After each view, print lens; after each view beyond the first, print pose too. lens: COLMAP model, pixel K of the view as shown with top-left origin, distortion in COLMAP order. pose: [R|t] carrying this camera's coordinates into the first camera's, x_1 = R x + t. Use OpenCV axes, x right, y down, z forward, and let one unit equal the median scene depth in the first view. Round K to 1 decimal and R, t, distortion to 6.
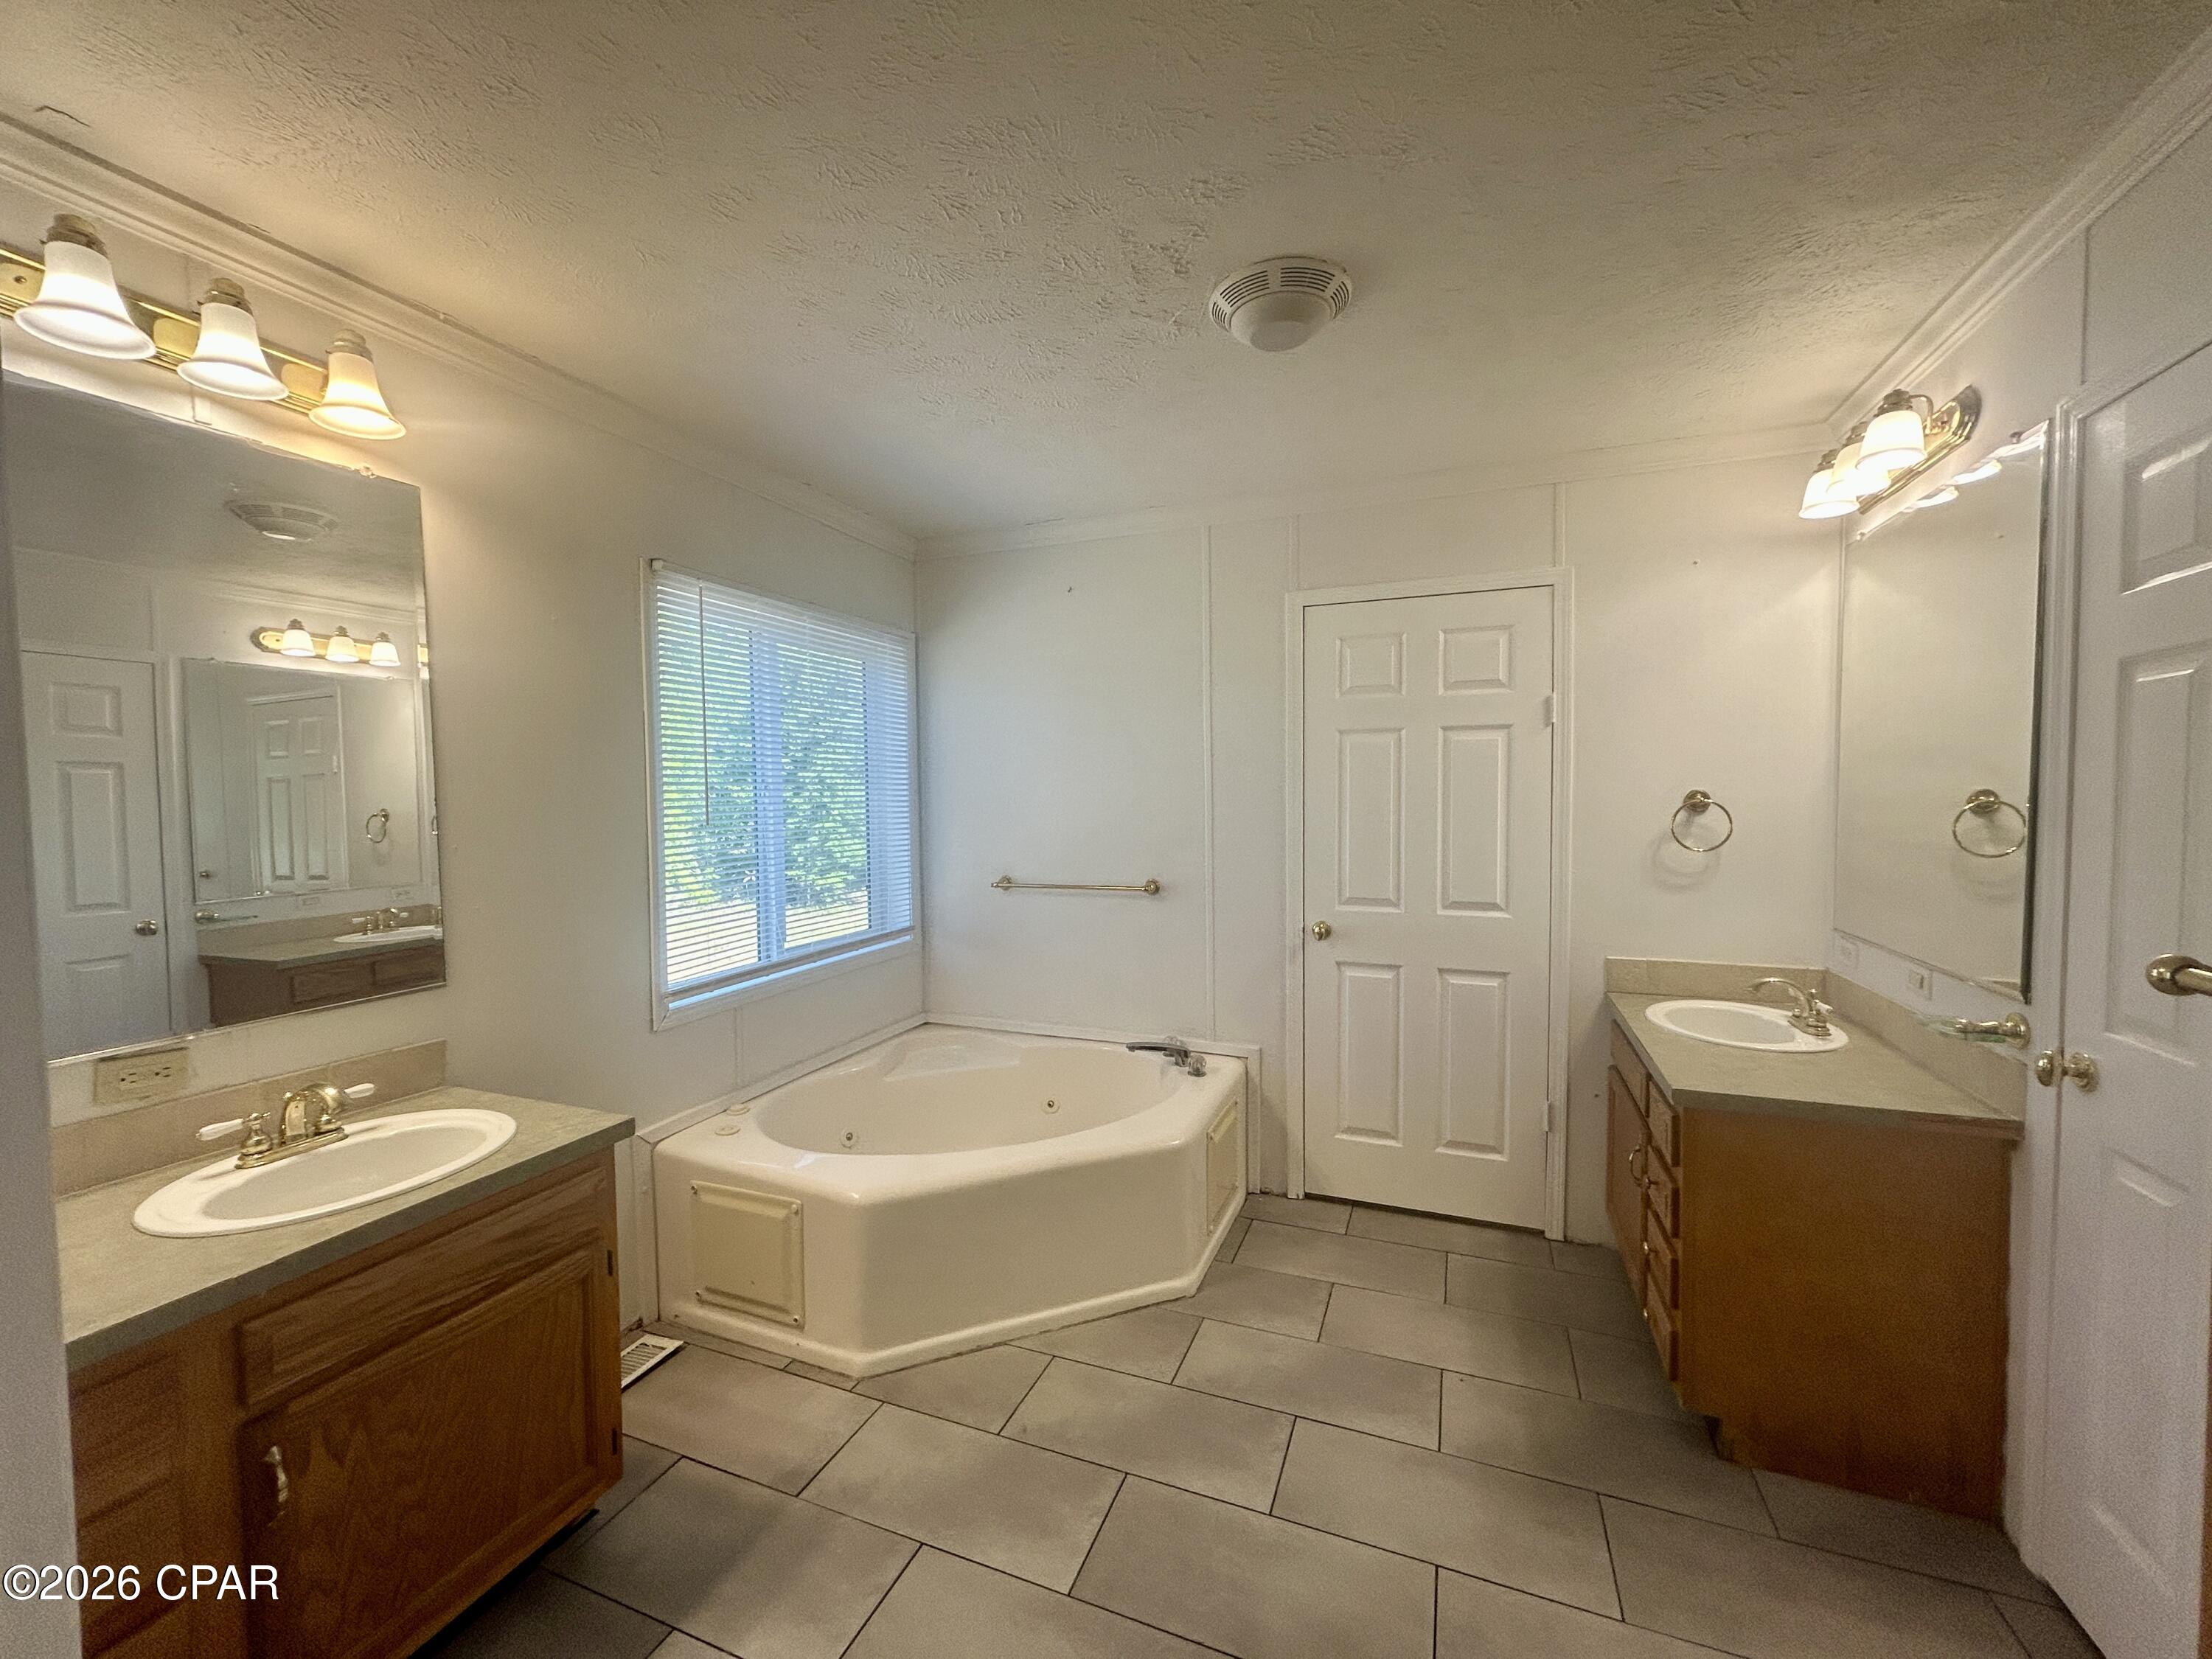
lens RADIAL K [[885.1, 0, 1104.6], [0, 885.1, 826.8], [0, 0, 1]] dist [0.000100, -0.000043]
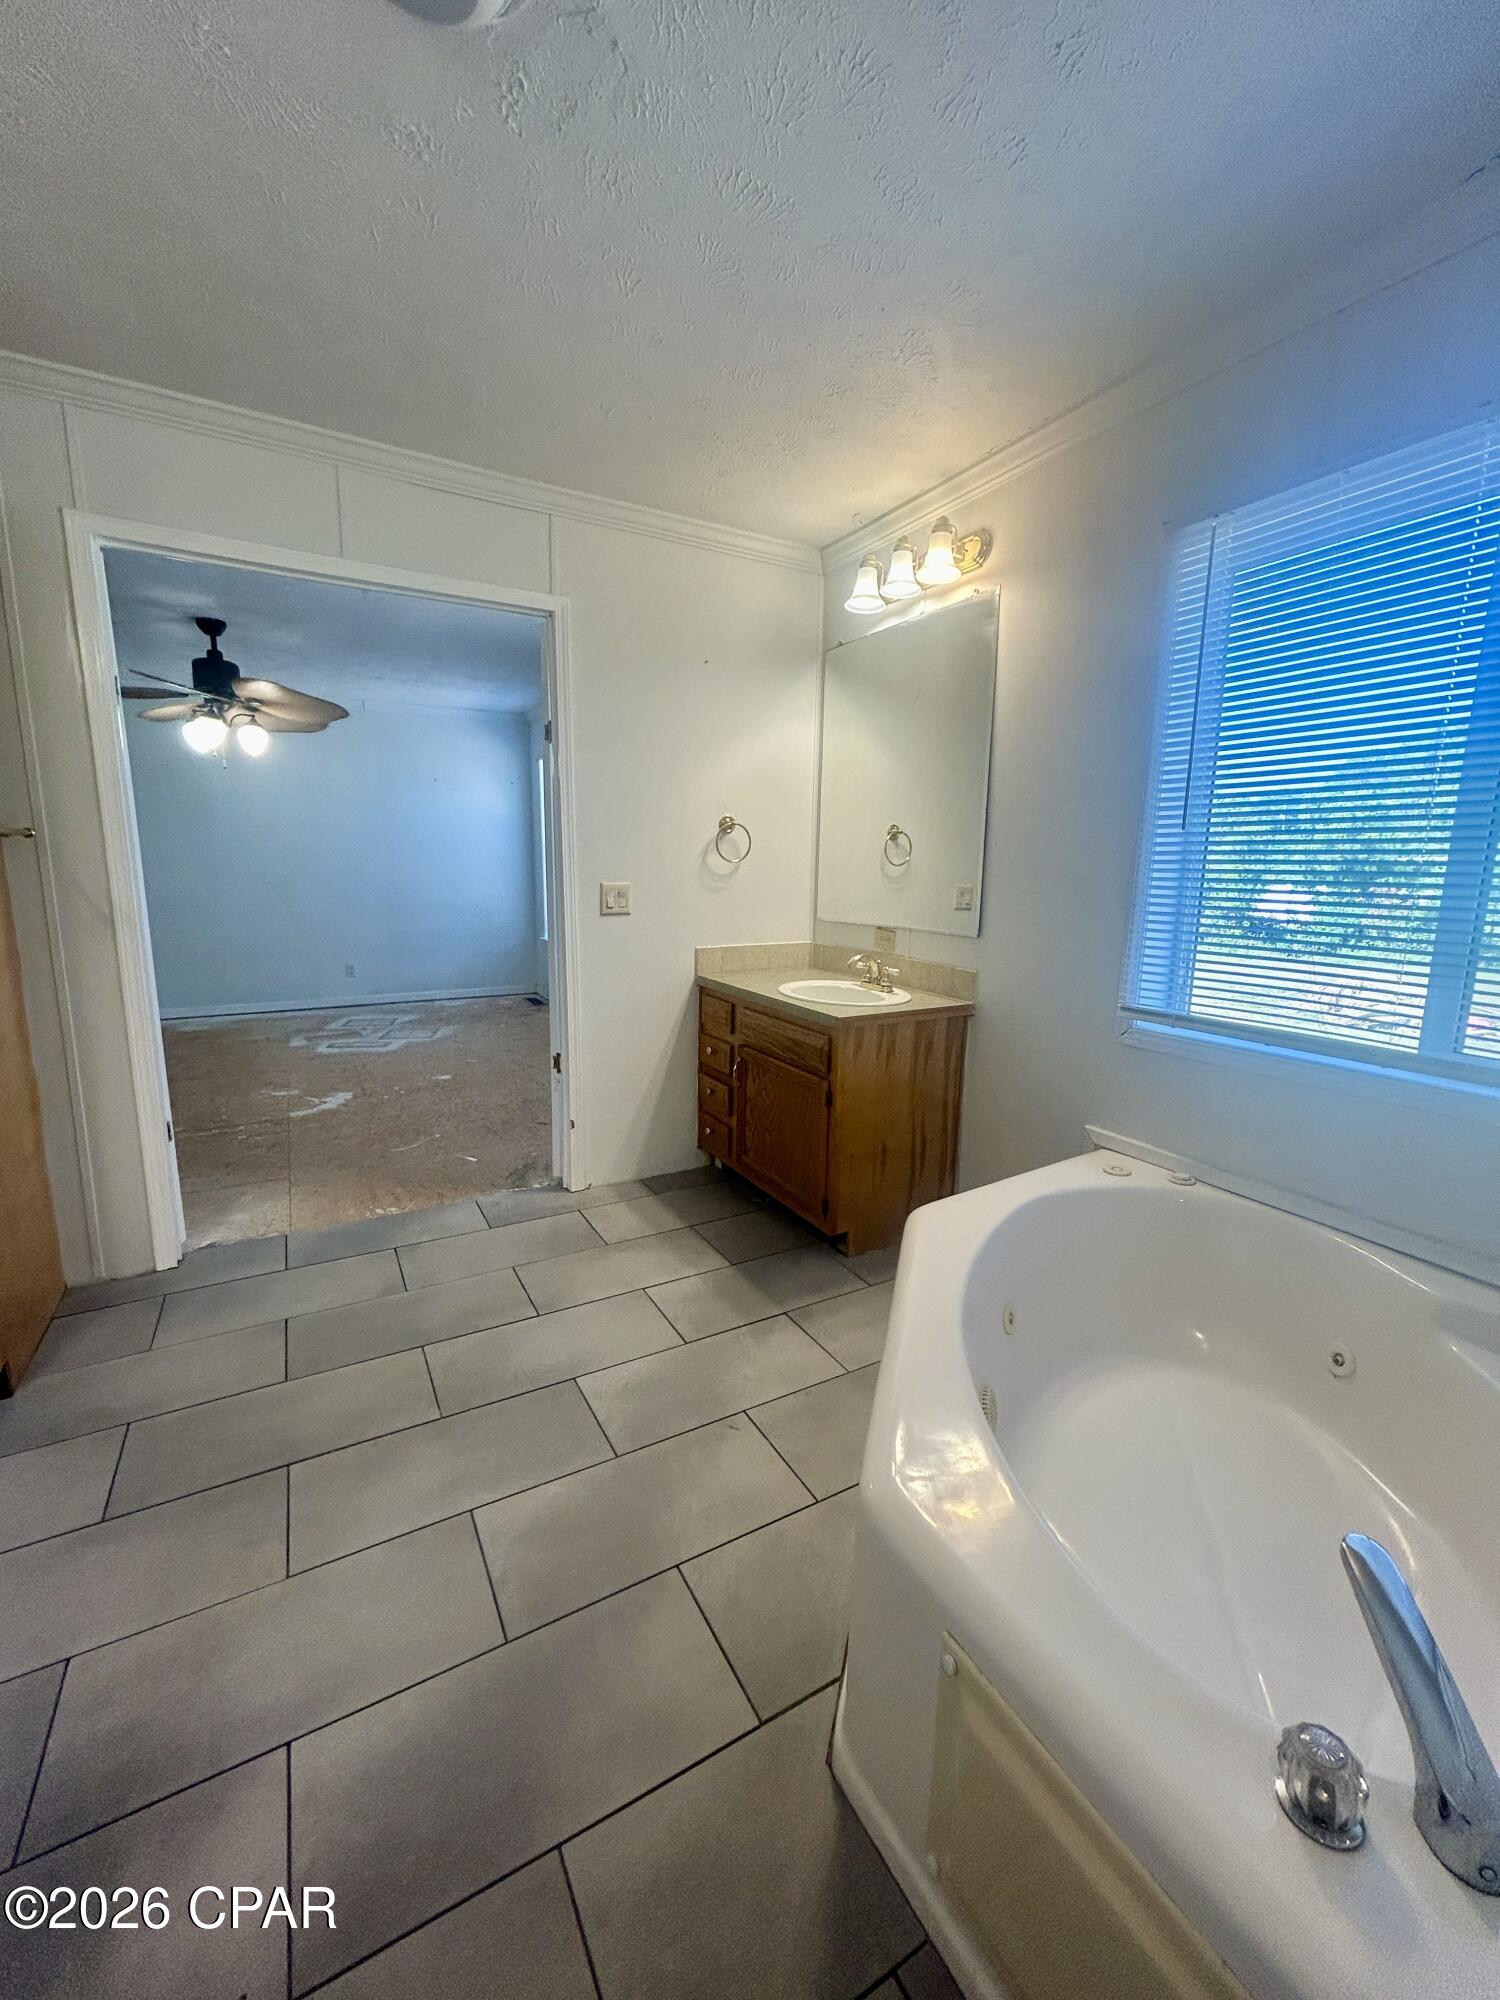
lens RADIAL K [[800.3, 0, 752.1], [0, 800.3, 999.9], [0, 0, 1]] dist [0.000100, -0.000043]
pose [[-0.627814, 0.134060, -0.766732, 0.616676], [-0.038230, 0.978556, 0.202400, 0.029608], [0.777424, 0.156381, -0.609226, 1.759875]]
